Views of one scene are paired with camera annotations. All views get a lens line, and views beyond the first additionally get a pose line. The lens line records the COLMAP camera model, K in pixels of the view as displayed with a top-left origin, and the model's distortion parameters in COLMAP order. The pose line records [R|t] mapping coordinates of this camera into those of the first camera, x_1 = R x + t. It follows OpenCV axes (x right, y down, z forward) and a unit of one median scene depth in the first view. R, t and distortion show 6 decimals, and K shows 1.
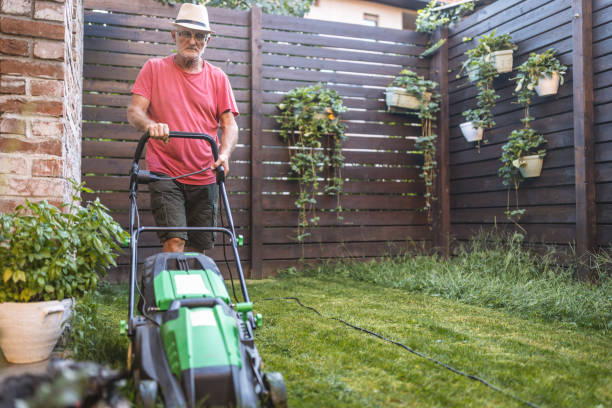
lens RADIAL K [[588.5, 0, 307.4], [0, 588.5, 202.8], [0, 0, 1]] dist [-0.001795, -0.003499]
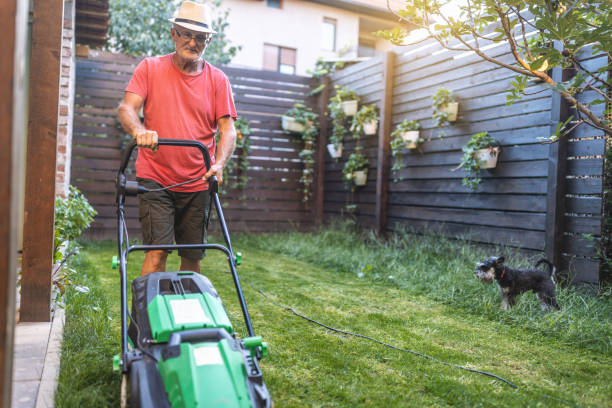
lens RADIAL K [[588.5, 0, 307.4], [0, 588.5, 202.8], [0, 0, 1]] dist [-0.001795, -0.003499]
pose [[0.998215, 0.047196, 0.036599, 0.169142], [-0.048522, 0.998164, 0.036251, -0.042085], [-0.034821, -0.037962, 0.998672, -0.514324]]
